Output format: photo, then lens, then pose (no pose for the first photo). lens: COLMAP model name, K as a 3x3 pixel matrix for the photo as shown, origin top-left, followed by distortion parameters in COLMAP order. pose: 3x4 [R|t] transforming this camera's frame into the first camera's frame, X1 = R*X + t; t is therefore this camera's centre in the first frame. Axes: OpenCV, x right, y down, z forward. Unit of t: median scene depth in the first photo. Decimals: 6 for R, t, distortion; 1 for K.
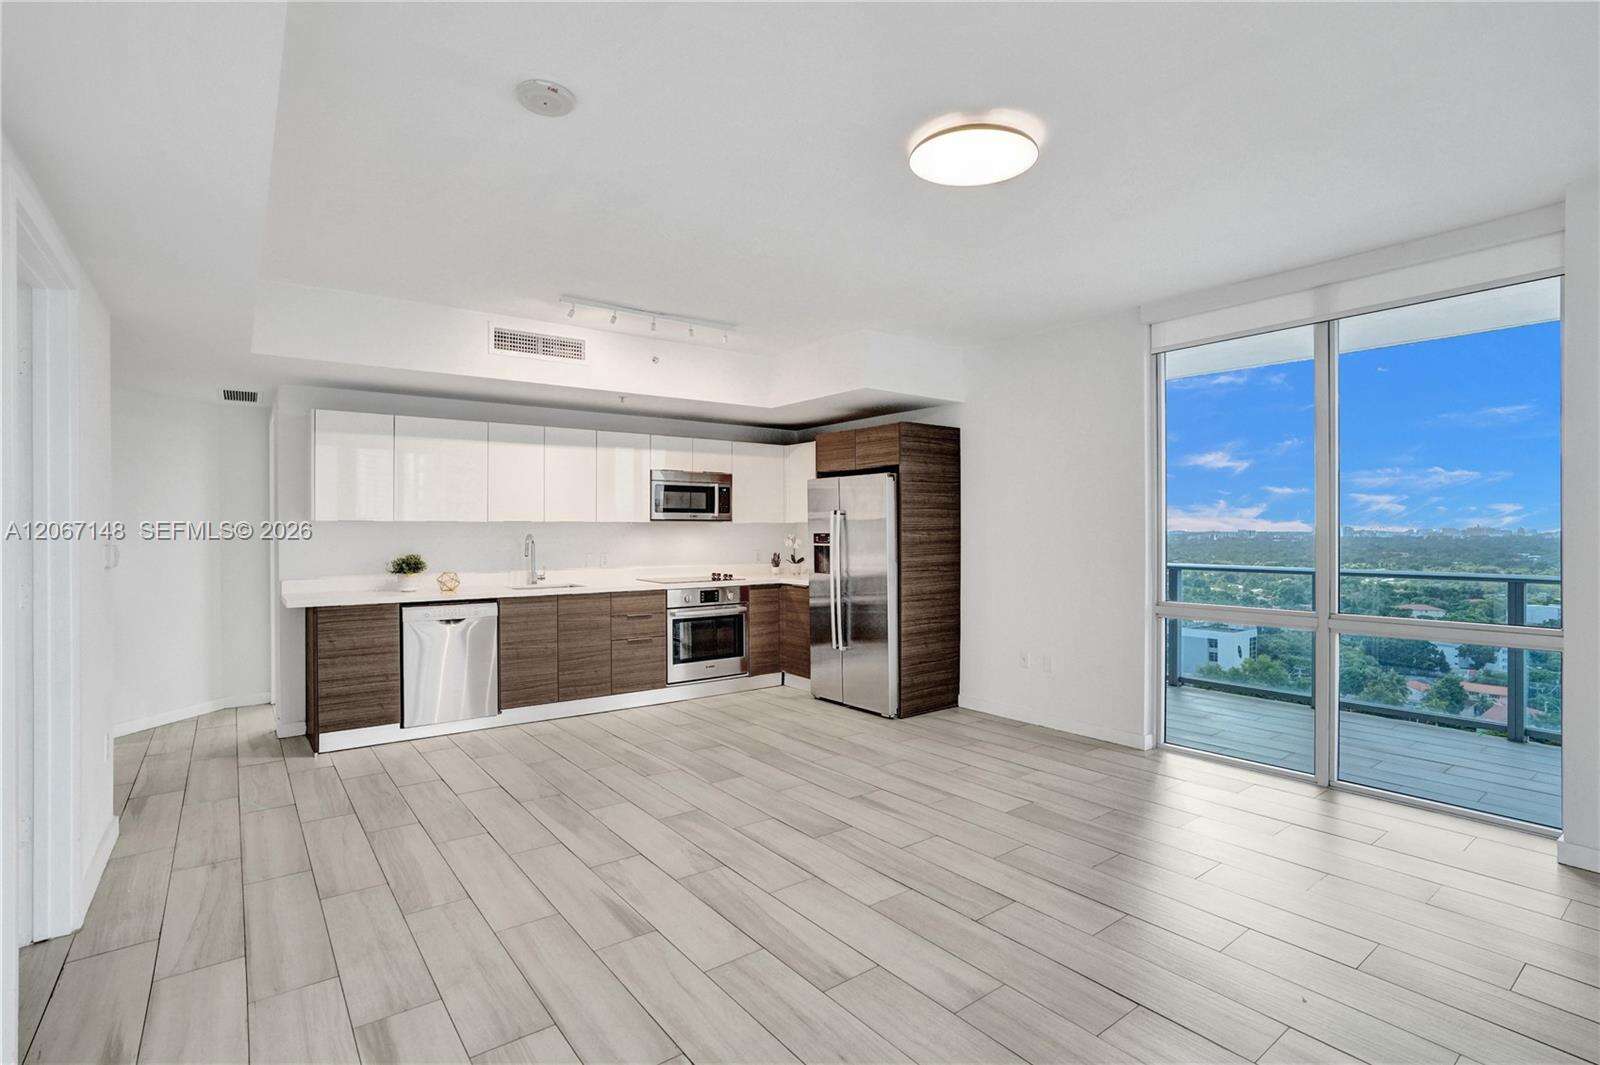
lens RADIAL K [[766.5, 0, 807.4], [0, 766.5, 531.5], [0, 0, 1]] dist [-0.051672, 0.025594]
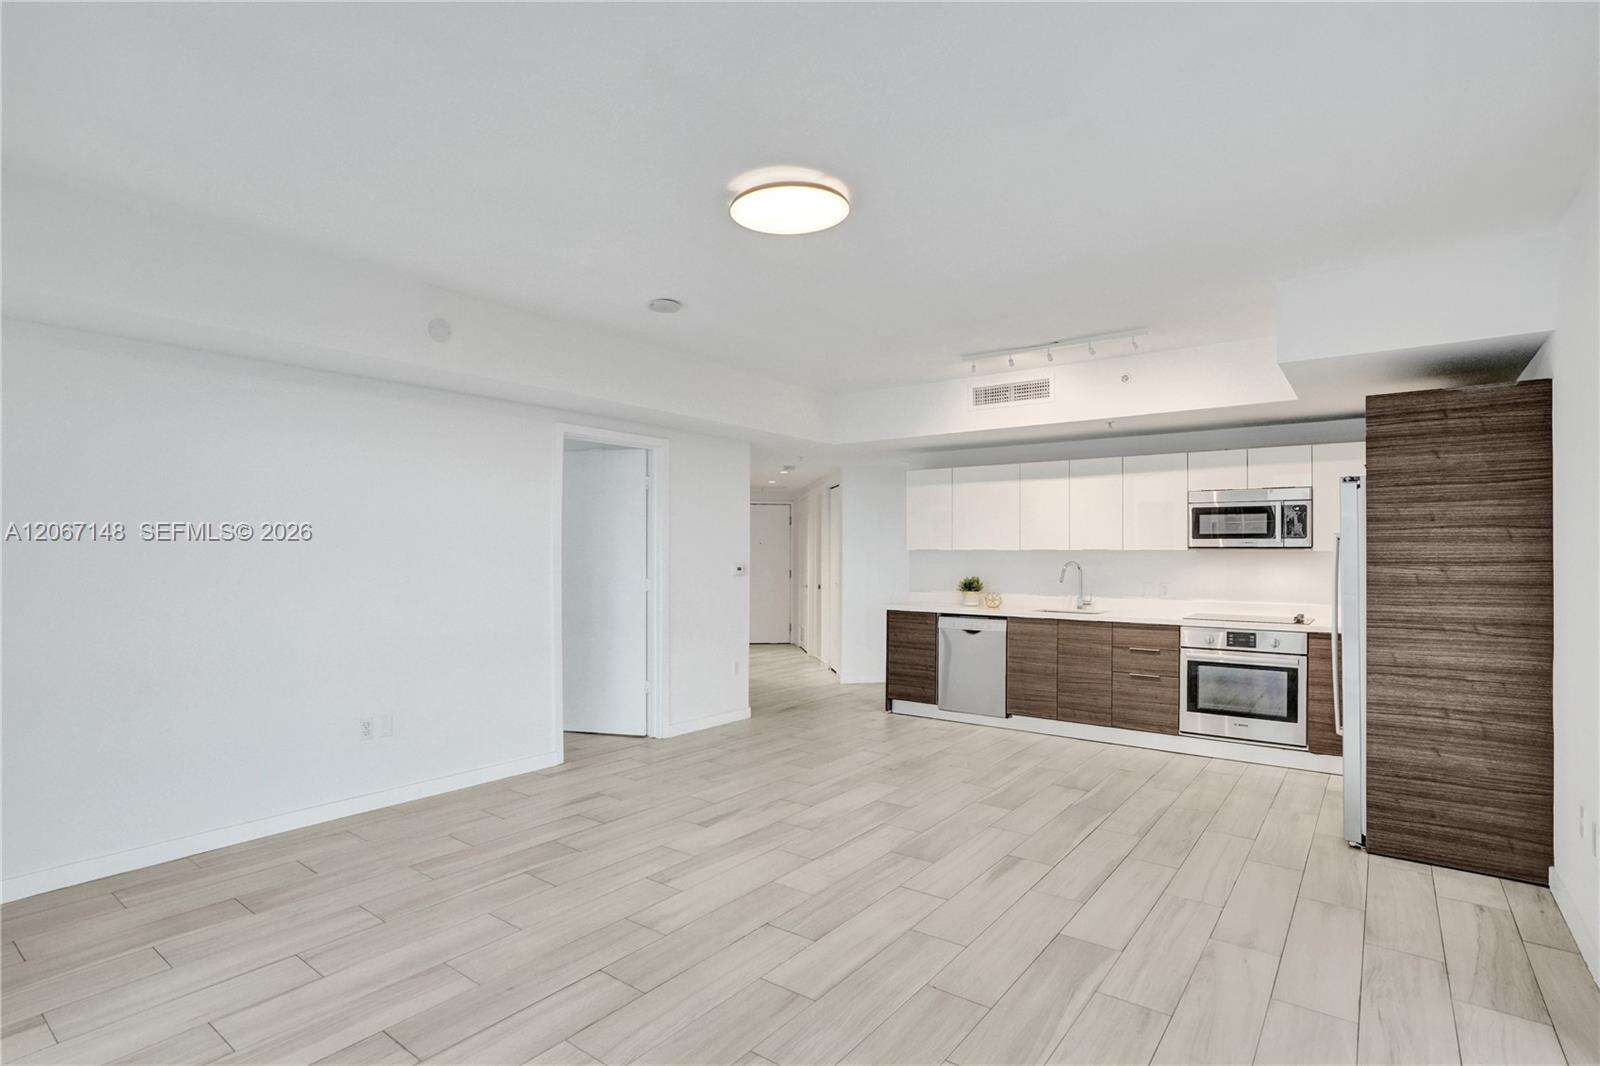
lens RADIAL K [[797.5, 0, 804.0], [0, 797.5, 546.9], [0, 0, 1]] dist [-0.052315, 0.031469]
pose [[0.268878, -0.004566, -0.963163, 0.633423], [-0.008108, 0.999943, -0.007004, -0.006445], [0.963140, 0.009692, 0.268825, 0.356475]]
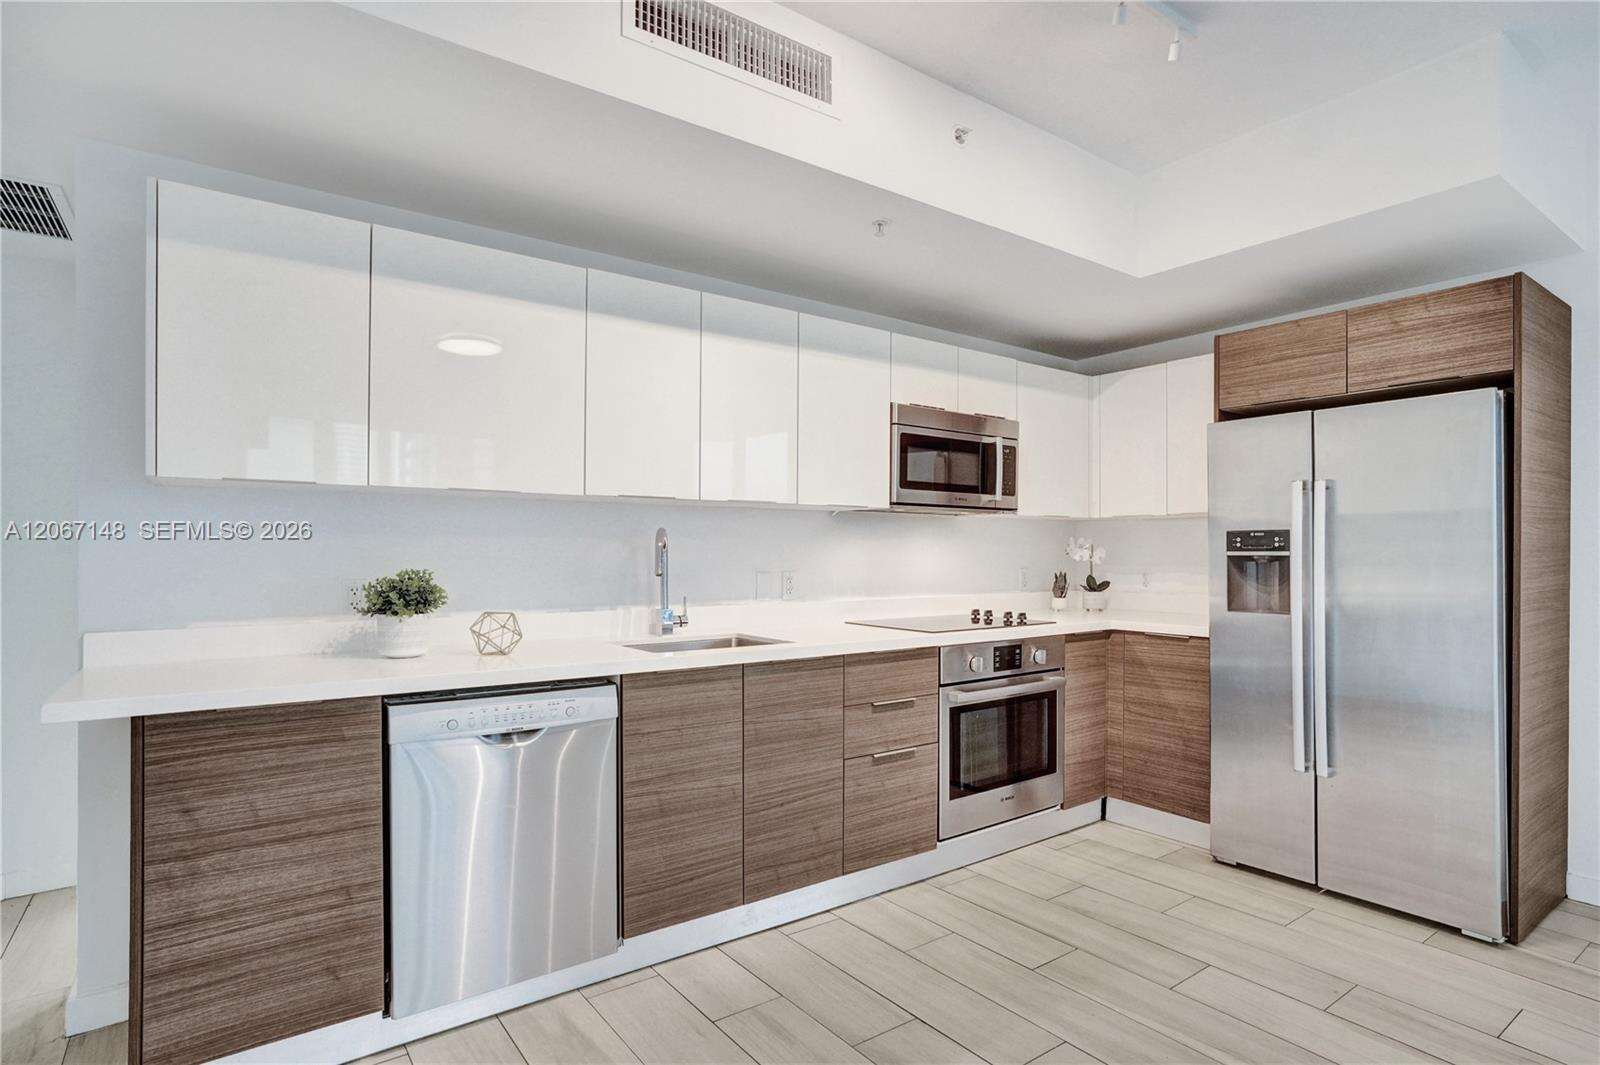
lens RADIAL K [[829.9, 0, 811.6], [0, 829.9, 558.4], [0, 0, 1]] dist [-0.024433, 0.001388]
pose [[0.999795, 0.002489, -0.020114, -0.275133], [-0.002436, 0.999993, 0.002674, 0.021222], [0.020120, -0.002625, 0.999794, 0.516025]]
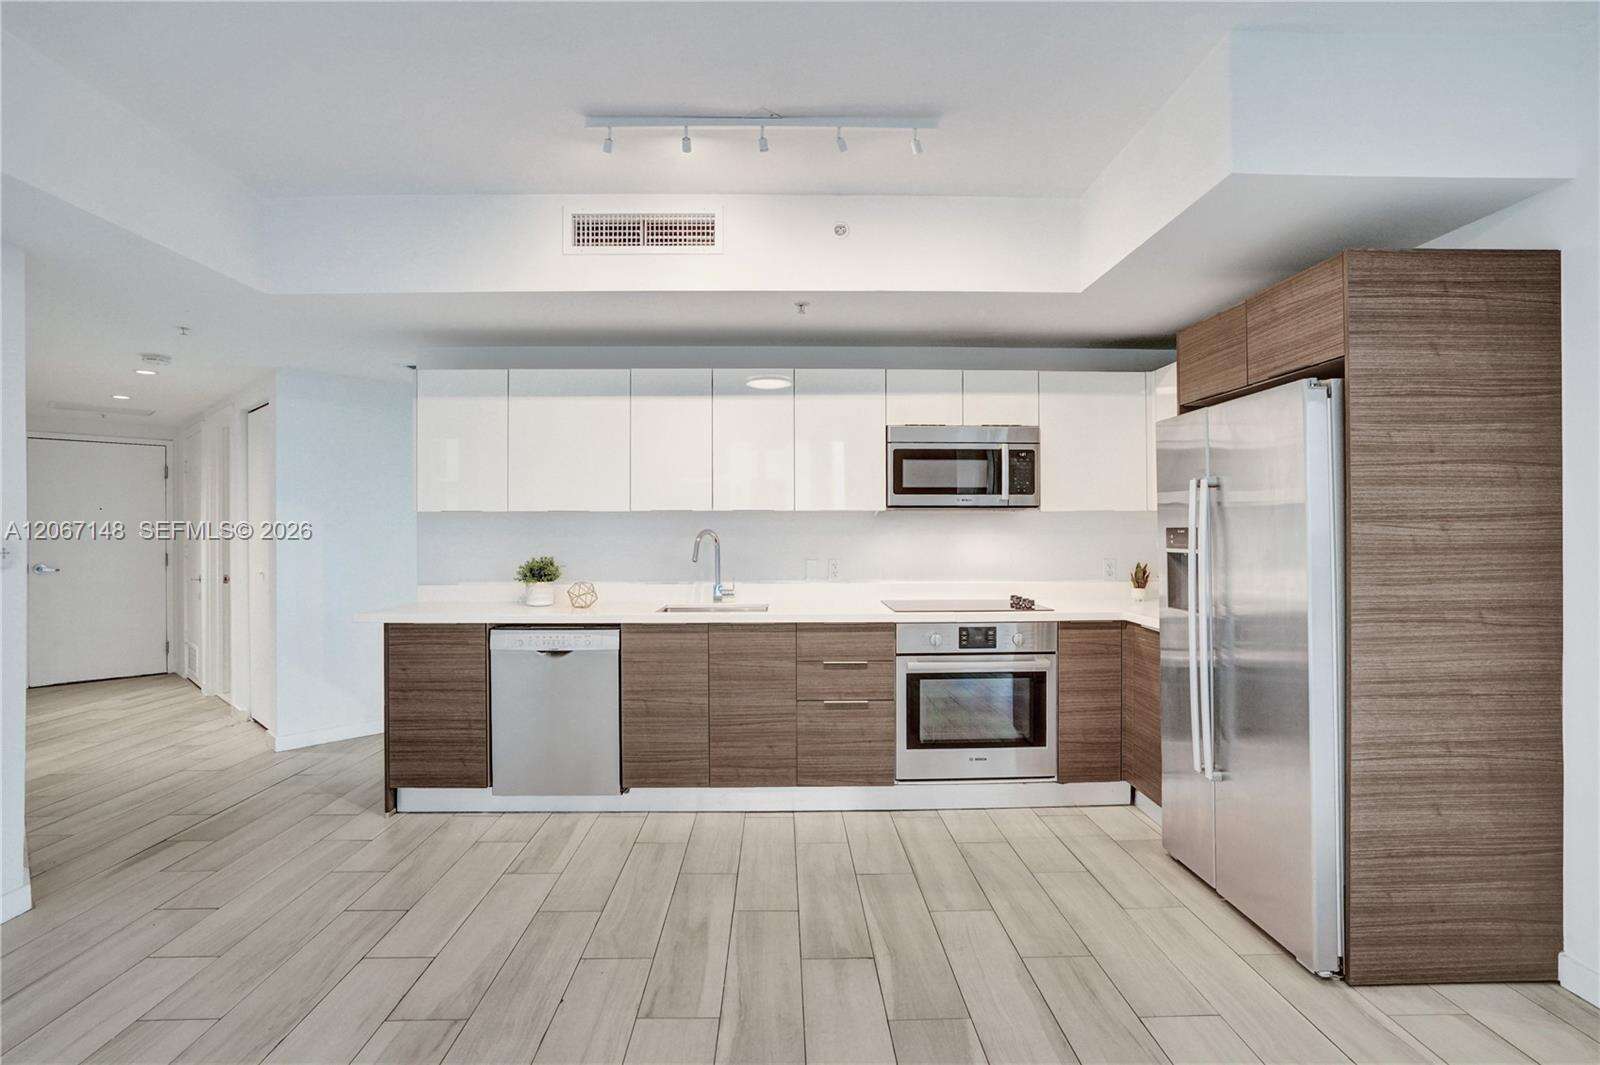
lens RADIAL K [[785.7, 0, 800.4], [0, 785.7, 529.7], [0, 0, 1]] dist [-0.054144, 0.027810]
pose [[0.807073, -0.000944, -0.590451, 0.127098], [-0.000738, 0.999996, -0.002609, 0.005621], [0.590451, 0.002541, 0.807069, 0.501079]]
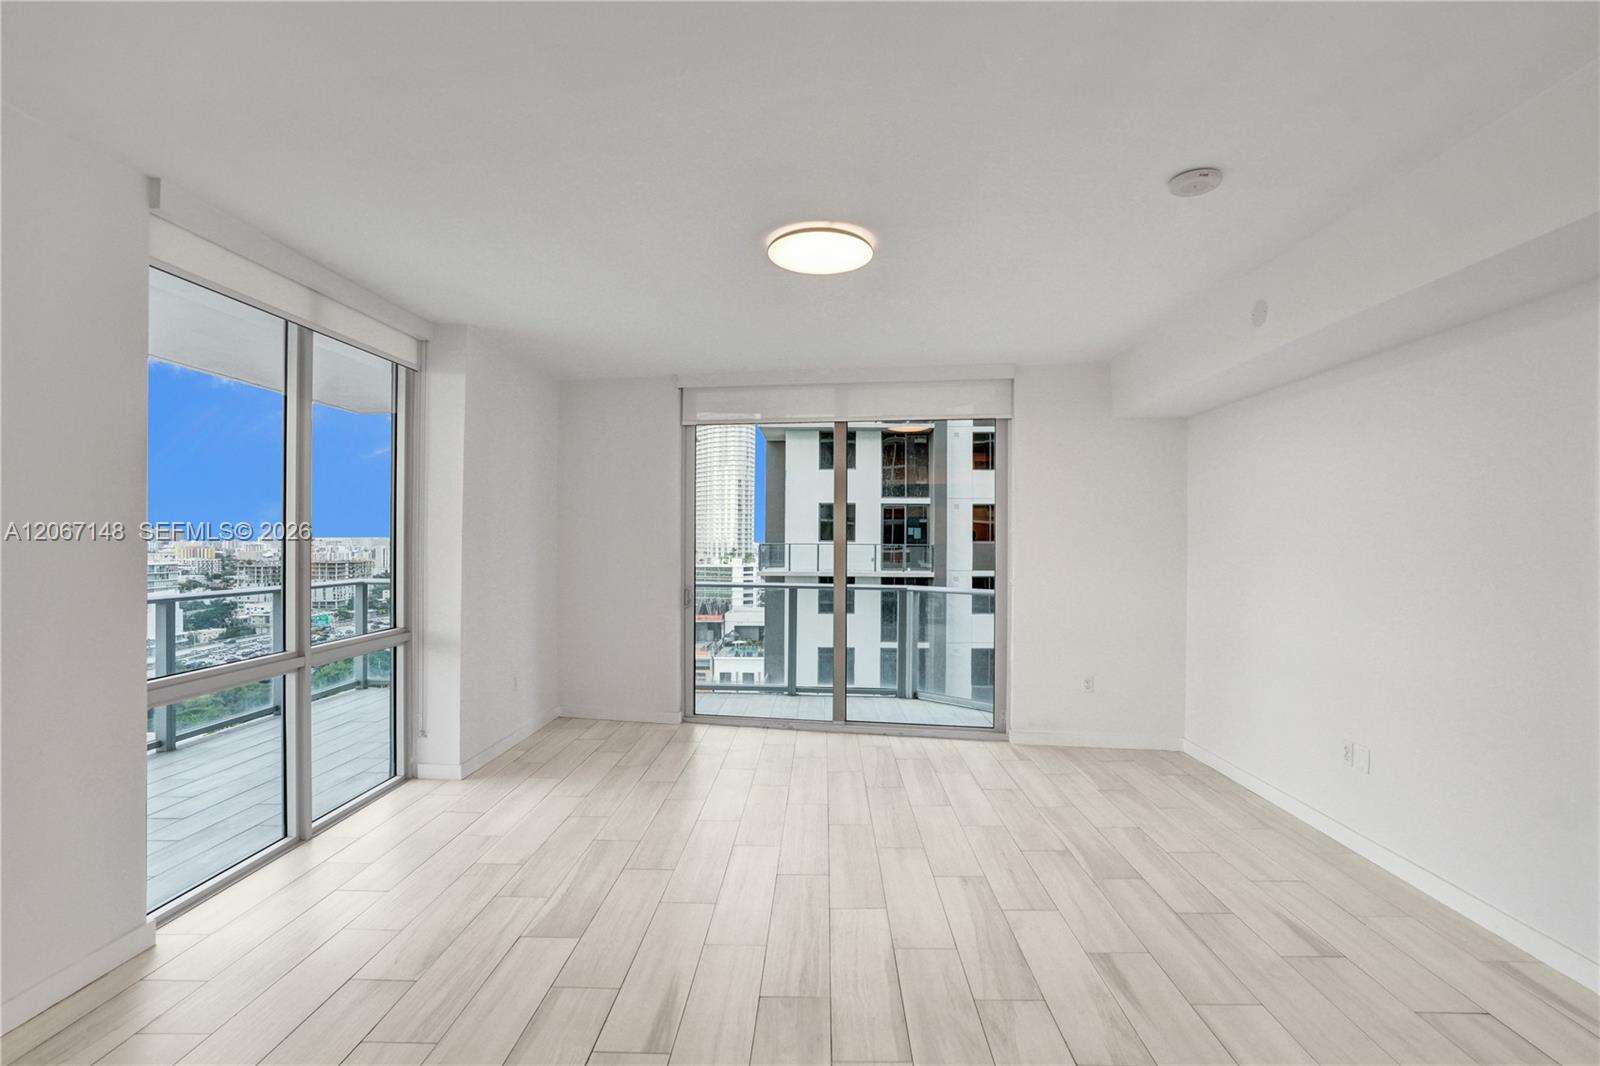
lens RADIAL K [[766.5, 0, 807.4], [0, 766.5, 532.0], [0, 0, 1]] dist [-0.051672, 0.025594]
pose [[-0.778494, 0.006315, 0.627620, -0.259991], [0.000312, 0.999953, -0.009673, -0.018698], [-0.627652, -0.007335, -0.778460, 0.960770]]
